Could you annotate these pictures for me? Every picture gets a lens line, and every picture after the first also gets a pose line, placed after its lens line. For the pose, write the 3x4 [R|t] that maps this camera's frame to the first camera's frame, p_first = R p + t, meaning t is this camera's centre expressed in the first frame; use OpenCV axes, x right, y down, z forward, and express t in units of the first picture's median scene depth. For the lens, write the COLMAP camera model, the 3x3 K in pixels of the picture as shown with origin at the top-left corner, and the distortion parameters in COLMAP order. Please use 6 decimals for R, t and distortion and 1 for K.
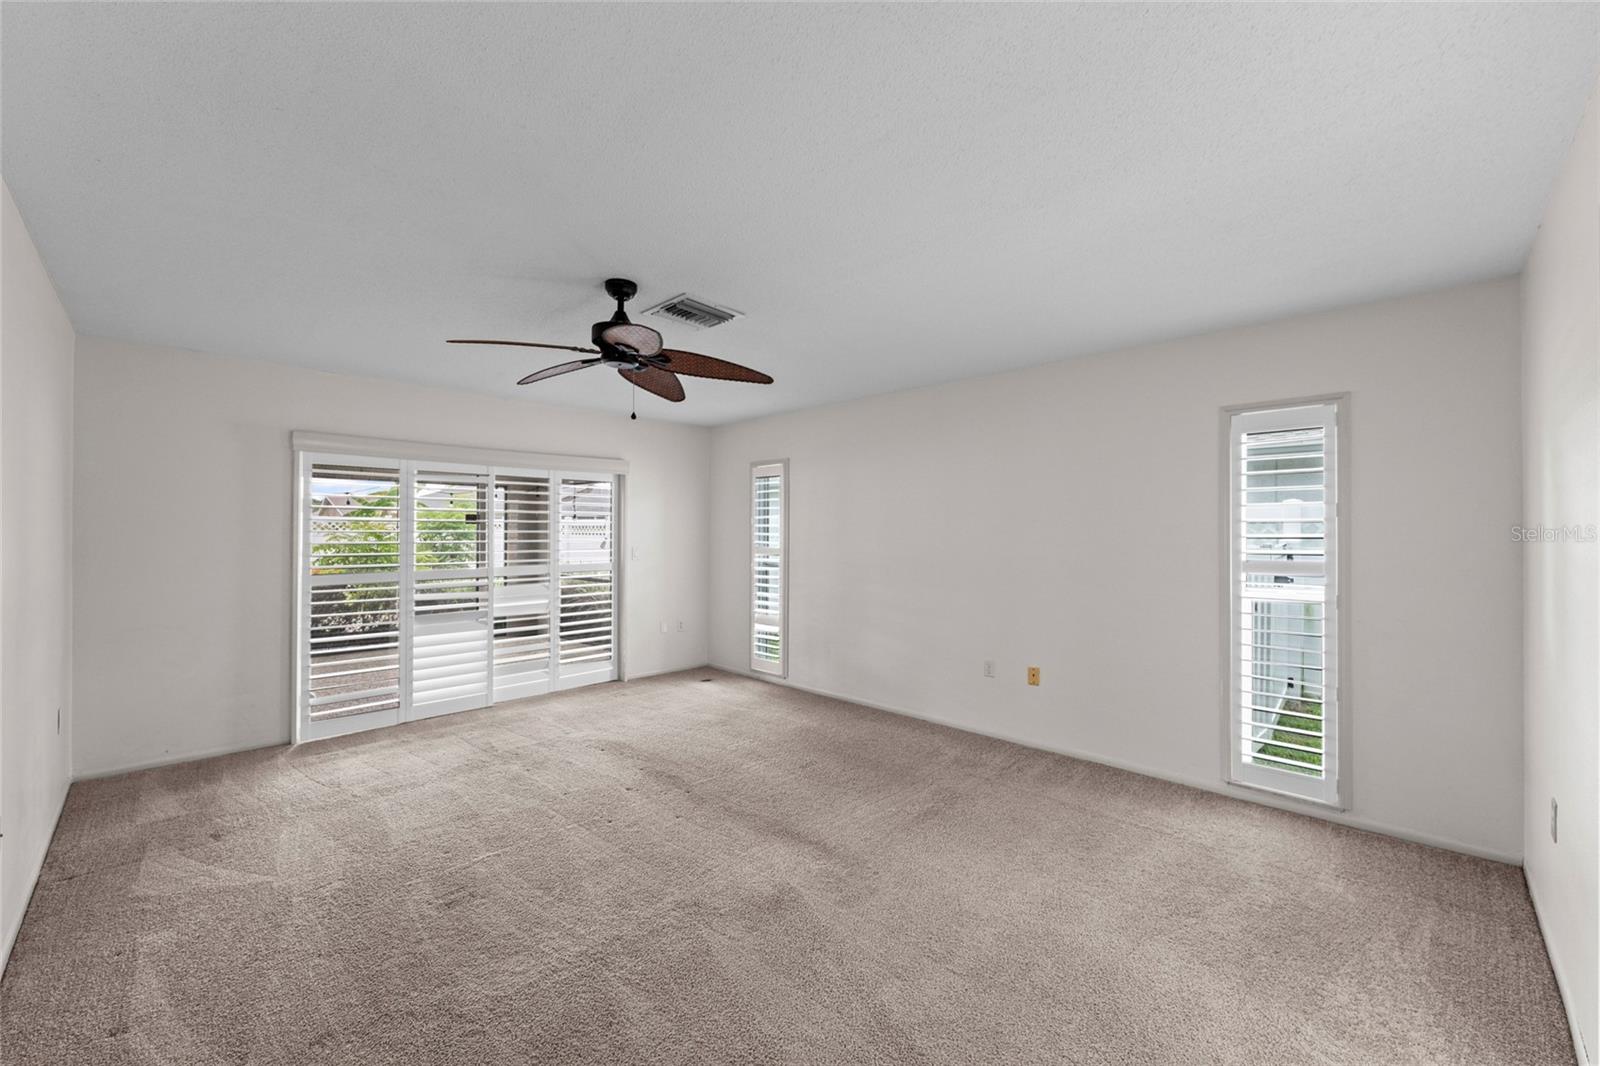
lens RADIAL K [[629.8, 0, 798.5], [0, 629.8, 528.6], [0, 0, 1]] dist [-0.001658, 0.000011]
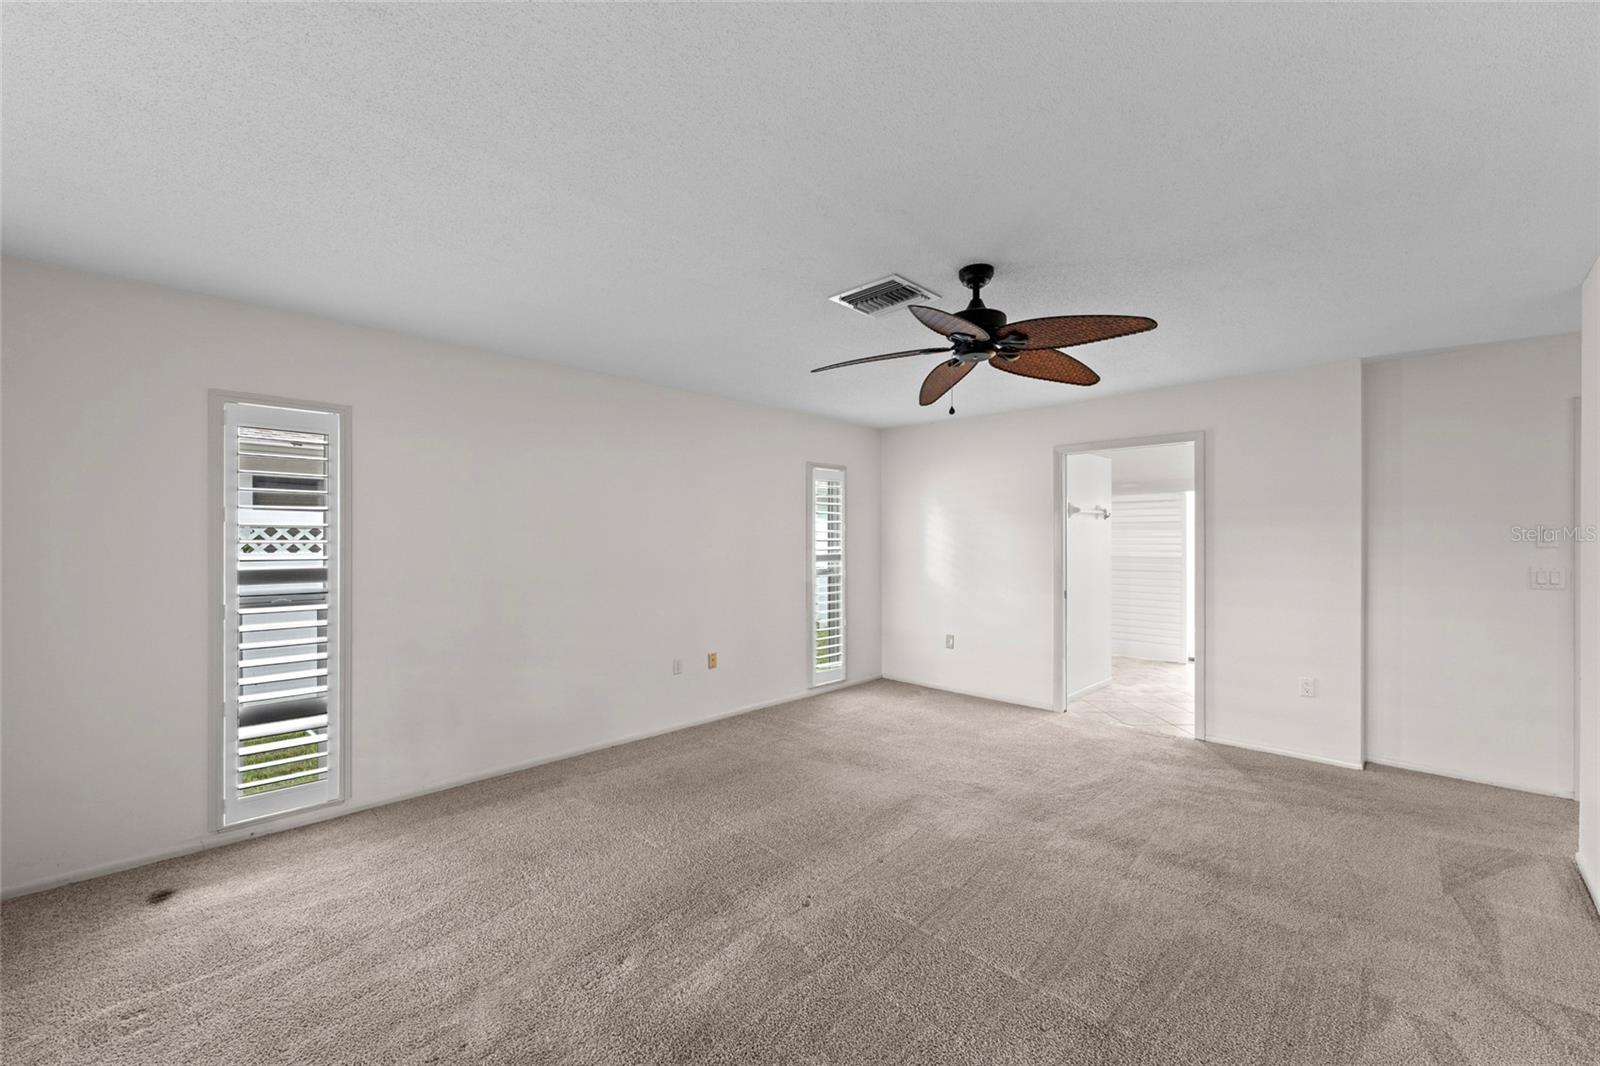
lens RADIAL K [[630.1, 0, 827.3], [0, 630.1, 541.1], [0, 0, 1]] dist [0.000072, 0.000053]
pose [[-0.032068, -0.001549, 0.999484, -0.763449], [-0.008813, 0.999960, 0.001267, 0.007803], [-0.999447, -0.008767, -0.032080, 0.782941]]
